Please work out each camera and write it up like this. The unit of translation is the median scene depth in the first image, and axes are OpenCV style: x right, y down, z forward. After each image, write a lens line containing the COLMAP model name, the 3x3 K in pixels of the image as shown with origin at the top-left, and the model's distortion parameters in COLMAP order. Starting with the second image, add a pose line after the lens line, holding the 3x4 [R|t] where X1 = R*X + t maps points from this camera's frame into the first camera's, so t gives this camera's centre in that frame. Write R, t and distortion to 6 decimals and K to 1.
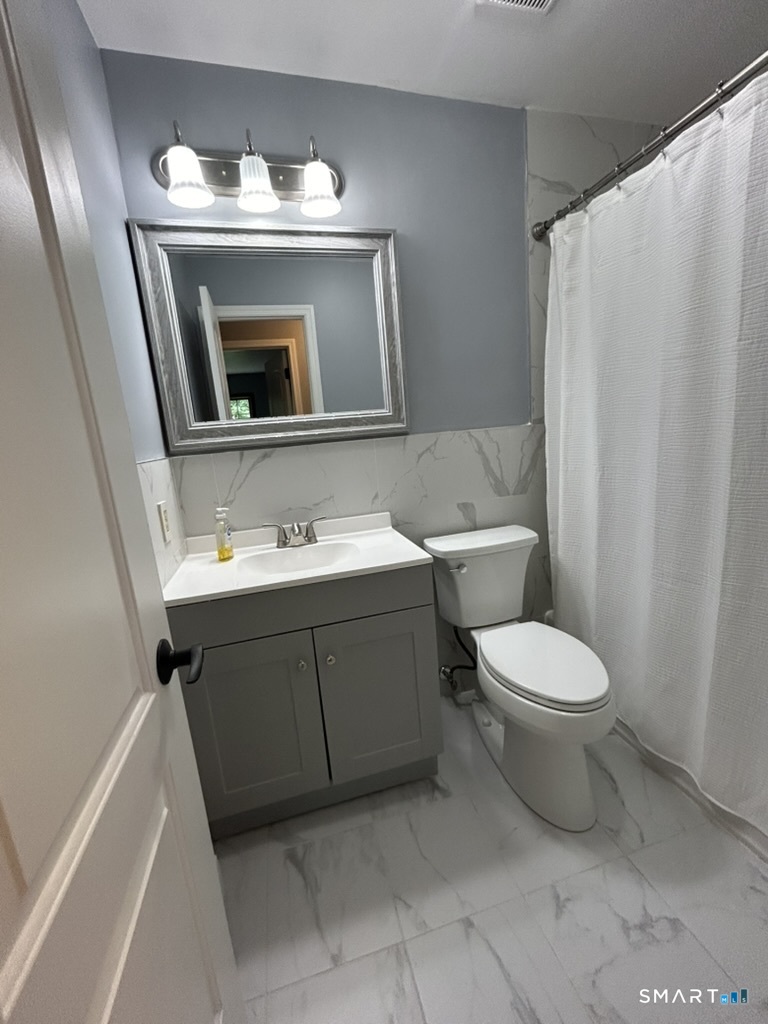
lens RADIAL K [[413.9, 0, 386.4], [0, 413.9, 512.2], [0, 0, 1]] dist [-0.002337, 0.001221]
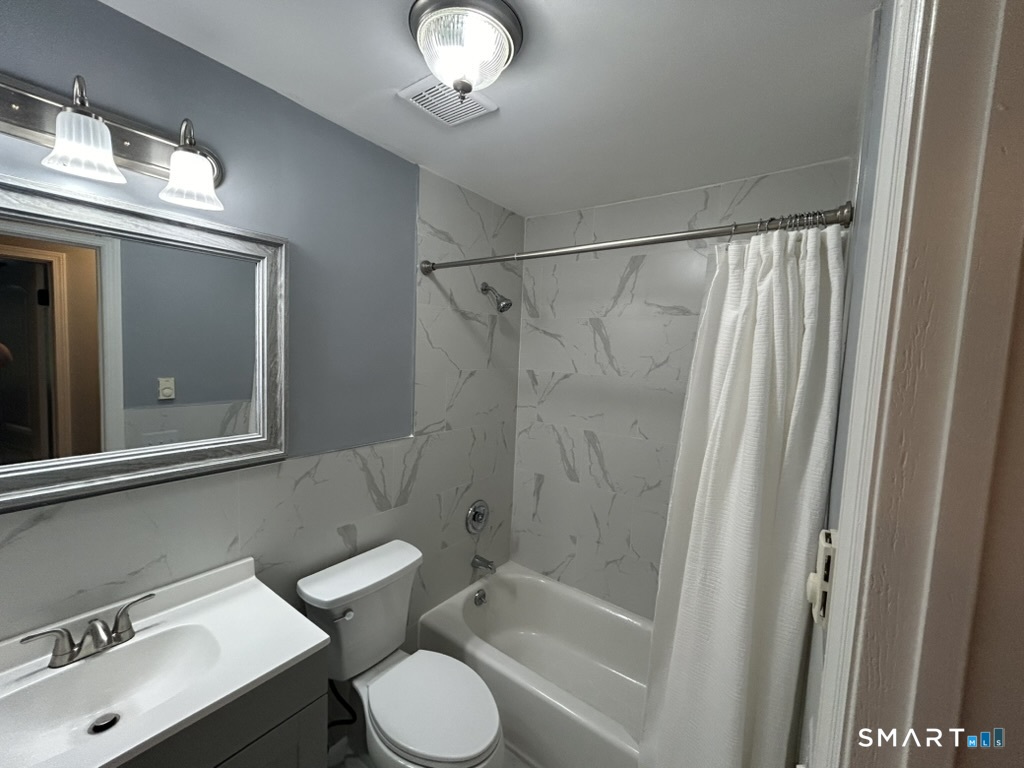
lens RADIAL K [[413.9, 0, 507.2], [0, 413.9, 382.8], [0, 0, 1]] dist [-0.002337, 0.001221]
pose [[0.783209, 0.065232, 0.618327, -0.128516], [0.015667, 0.992095, -0.124509, -0.237120], [-0.621561, 0.107204, 0.775996, 0.039797]]
